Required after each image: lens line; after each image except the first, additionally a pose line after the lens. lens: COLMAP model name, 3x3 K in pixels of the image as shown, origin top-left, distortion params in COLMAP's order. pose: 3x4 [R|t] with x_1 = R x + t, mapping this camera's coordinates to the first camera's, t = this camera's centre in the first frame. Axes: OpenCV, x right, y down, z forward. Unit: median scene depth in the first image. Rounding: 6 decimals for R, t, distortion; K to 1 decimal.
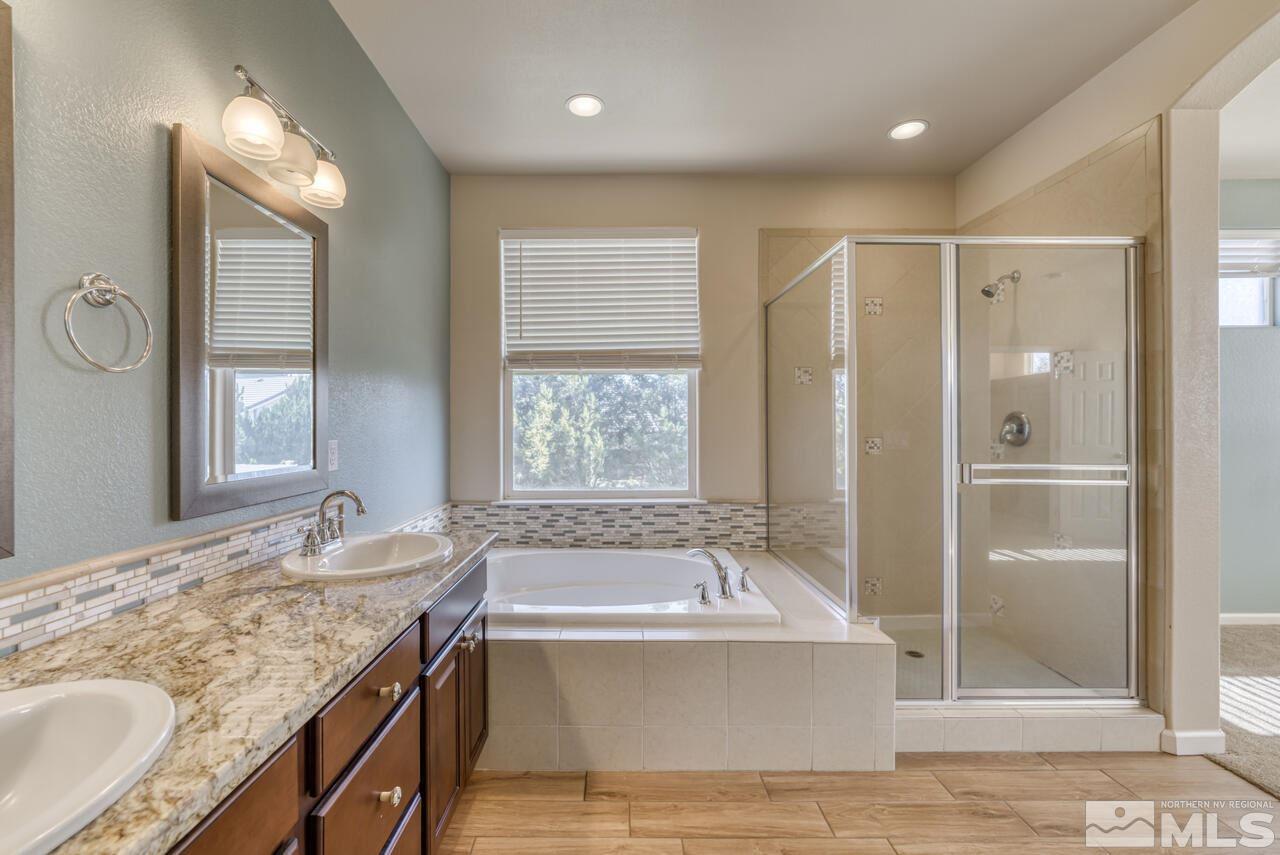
lens RADIAL K [[519.4, 0, 636.4], [0, 519.4, 416.5], [0, 0, 1]] dist [-0.007938, -0.000013]
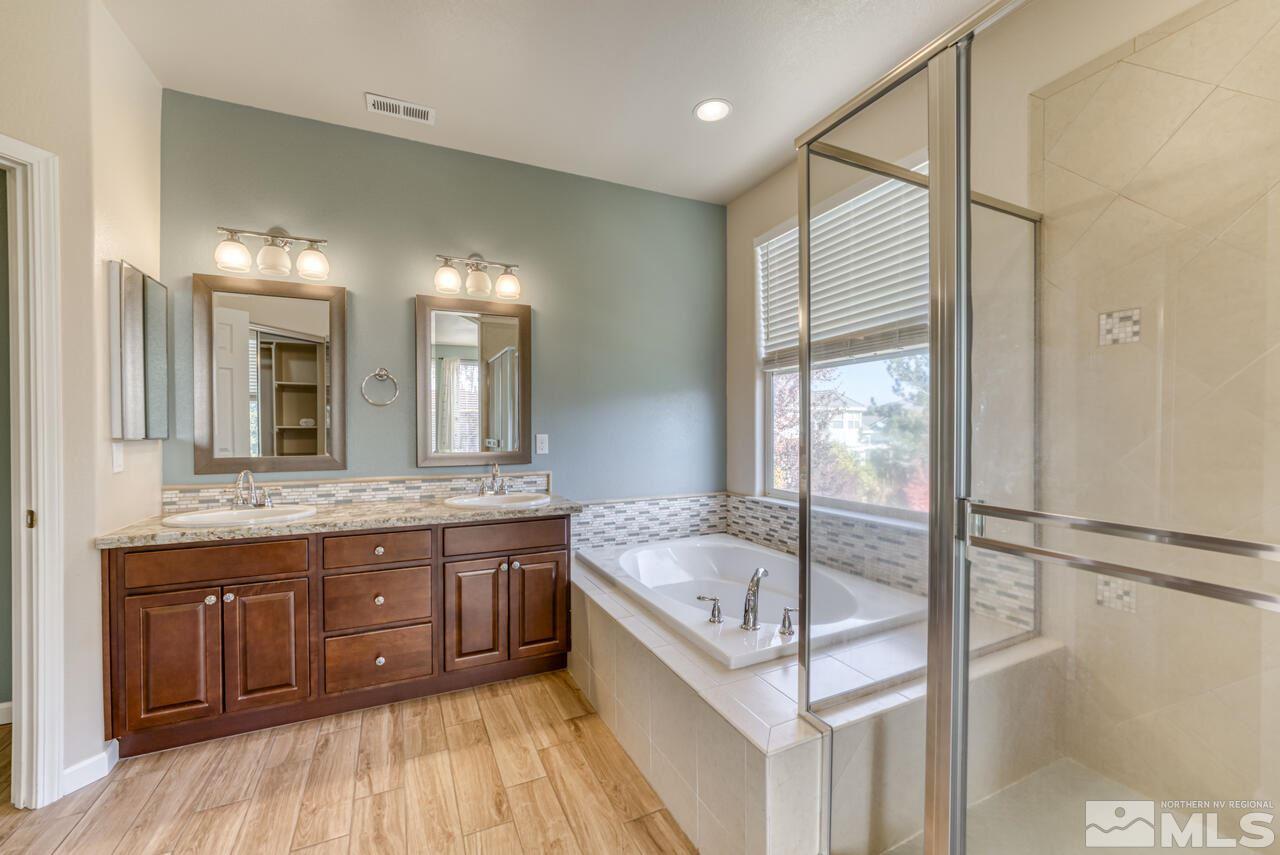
lens RADIAL K [[524.2, 0, 634.0], [0, 524.2, 421.1], [0, 0, 1]] dist [-0.007888, 0.000575]
pose [[0.411679, -0.011541, -0.911256, 0.611703], [0.019844, 0.999796, -0.003697, 0.008721], [0.911113, -0.016561, 0.411824, 0.341006]]
